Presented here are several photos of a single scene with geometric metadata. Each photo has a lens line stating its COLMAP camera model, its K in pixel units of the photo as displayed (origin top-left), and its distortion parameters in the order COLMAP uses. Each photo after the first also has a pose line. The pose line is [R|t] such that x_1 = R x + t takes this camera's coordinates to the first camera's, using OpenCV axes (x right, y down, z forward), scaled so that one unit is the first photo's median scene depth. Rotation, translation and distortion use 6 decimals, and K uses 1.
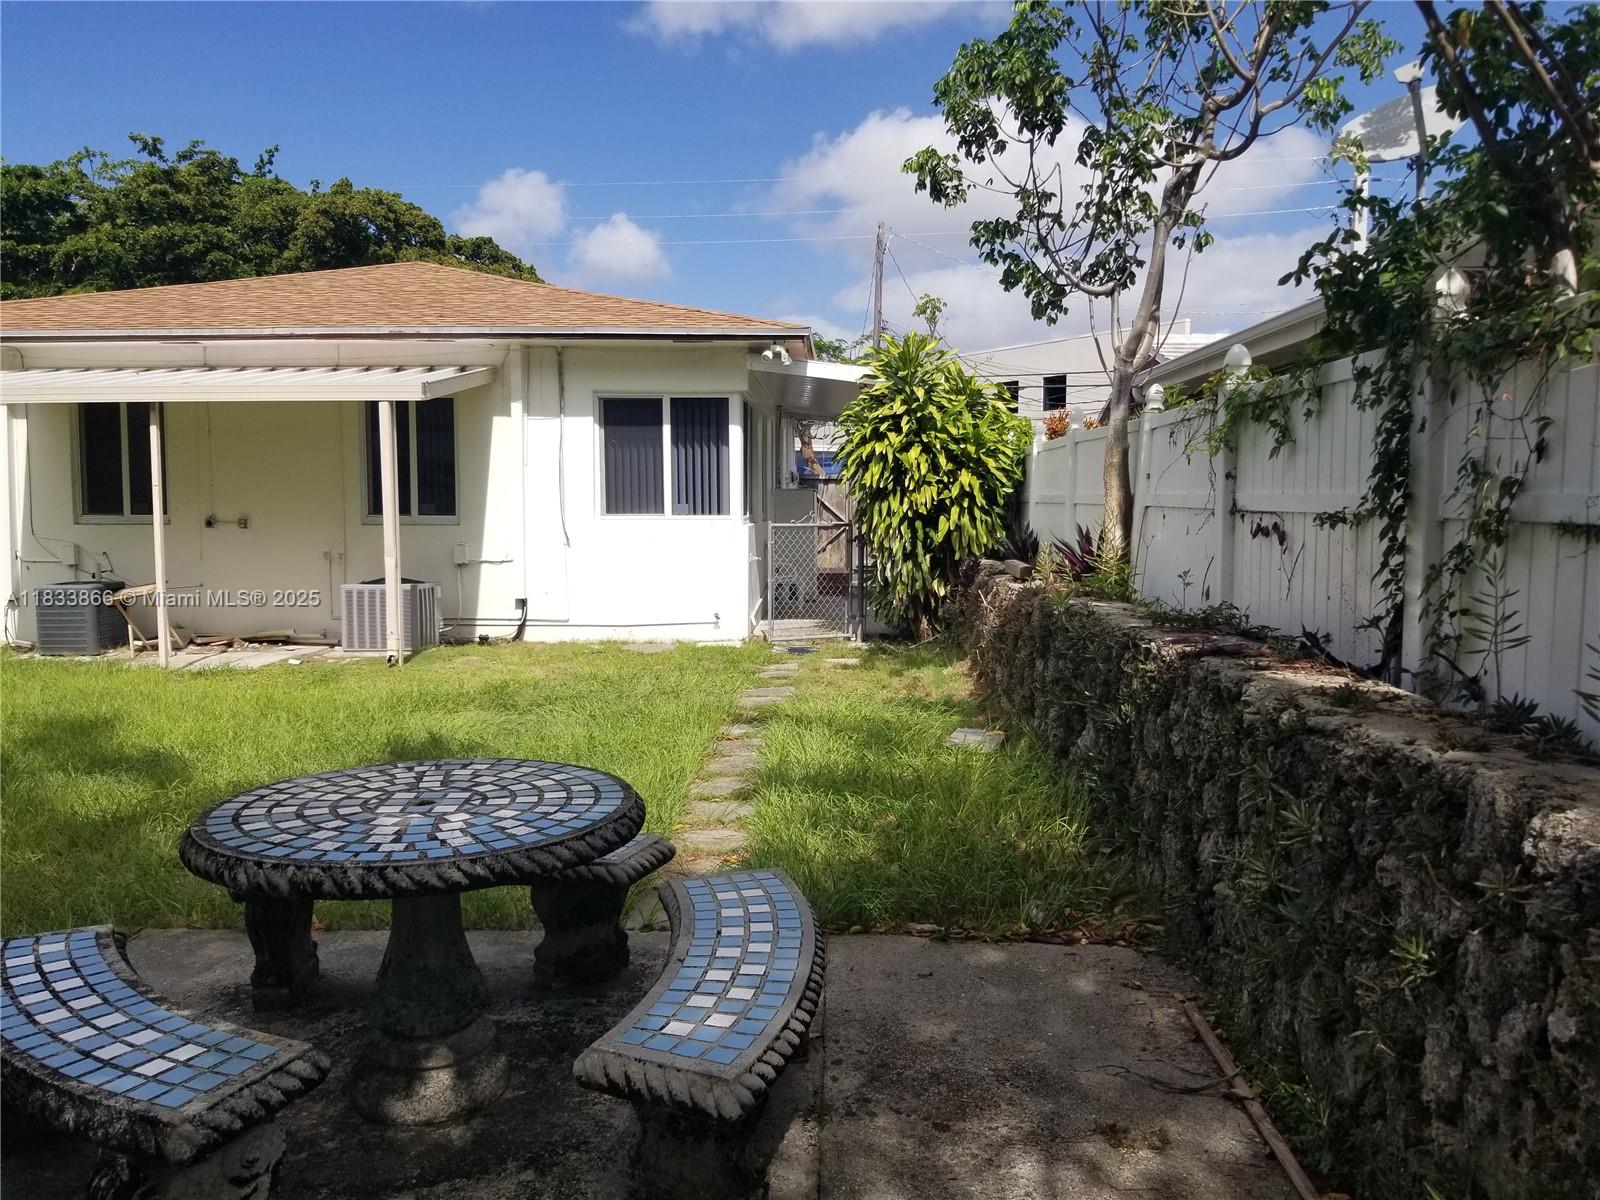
lens RADIAL K [[1256.1, 0, 800.0], [0, 1256.1, 600.0], [0, 0, 1]] dist [0.000109, -0.000074]
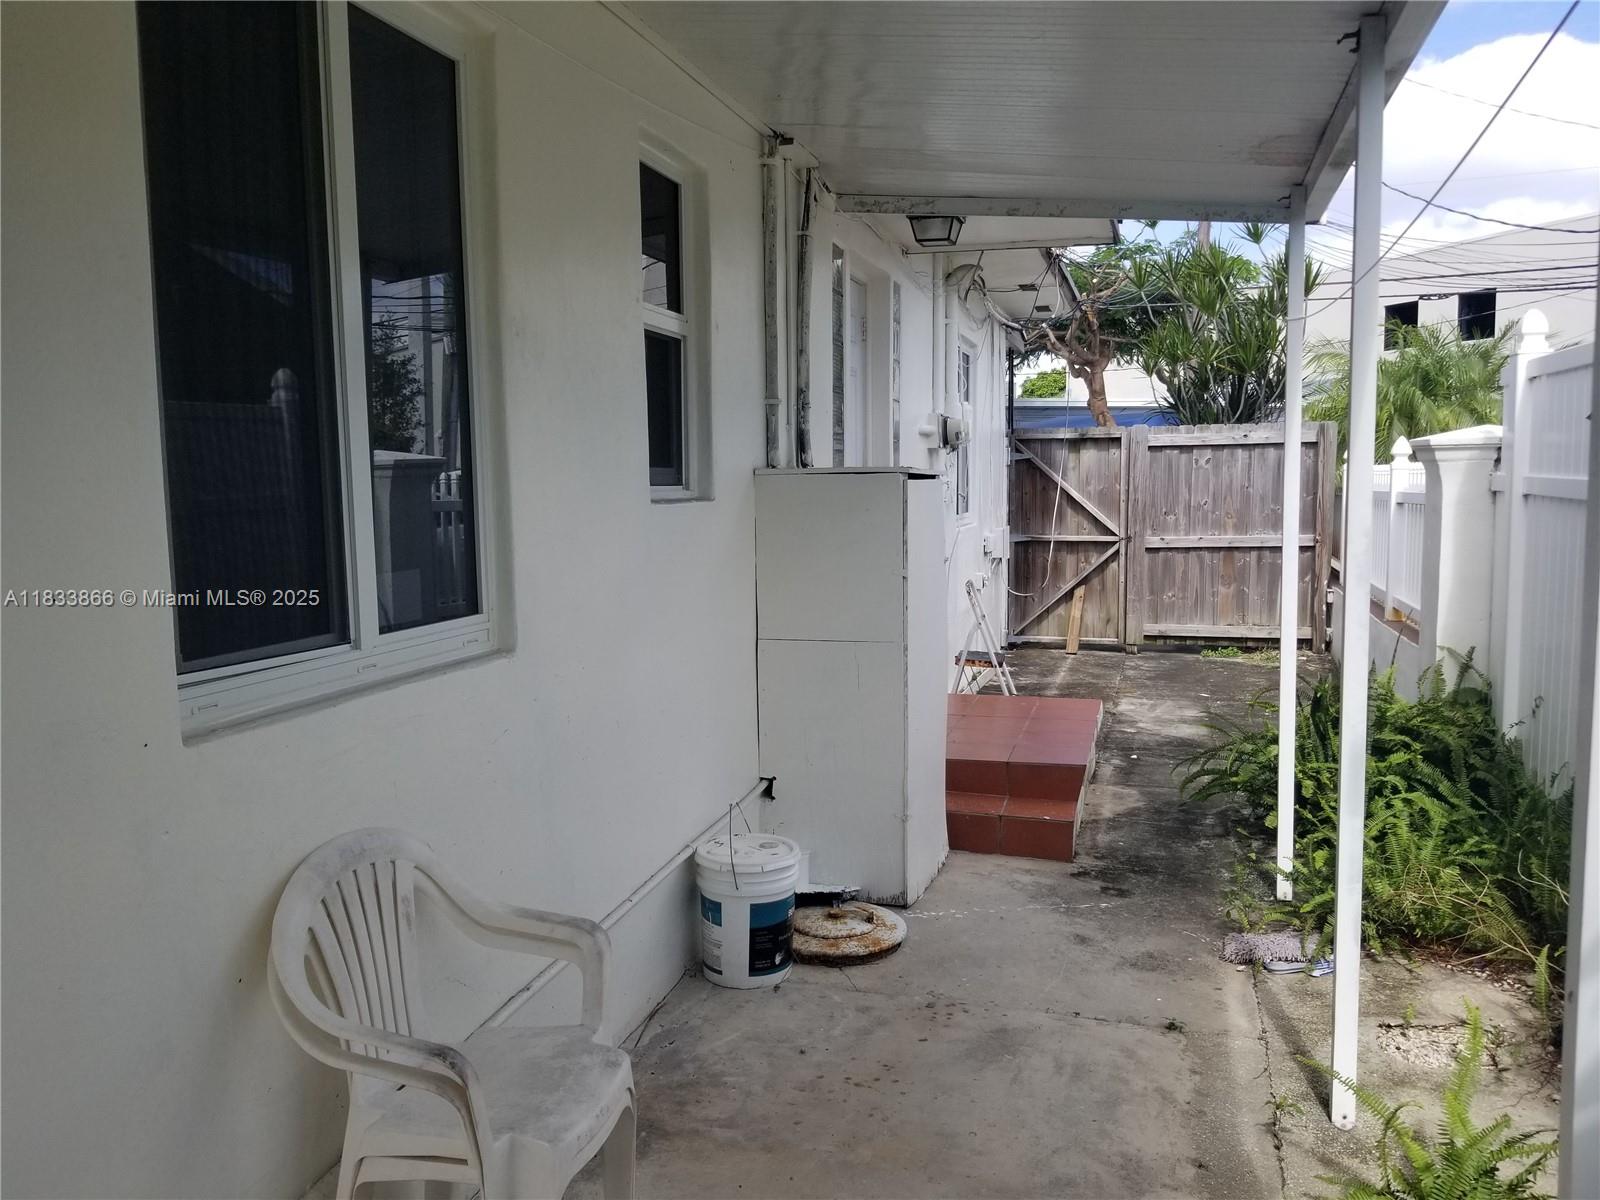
lens RADIAL K [[1256.1, 0, 800.0], [0, 1256.1, 600.0], [0, 0, 1]] dist [0.000109, -0.000074]
pose [[0.968514, 0.013453, -0.248595, 0.037452], [-0.007581, 0.999670, 0.024564, -0.049034], [0.248843, -0.021906, 0.968296, 0.540163]]
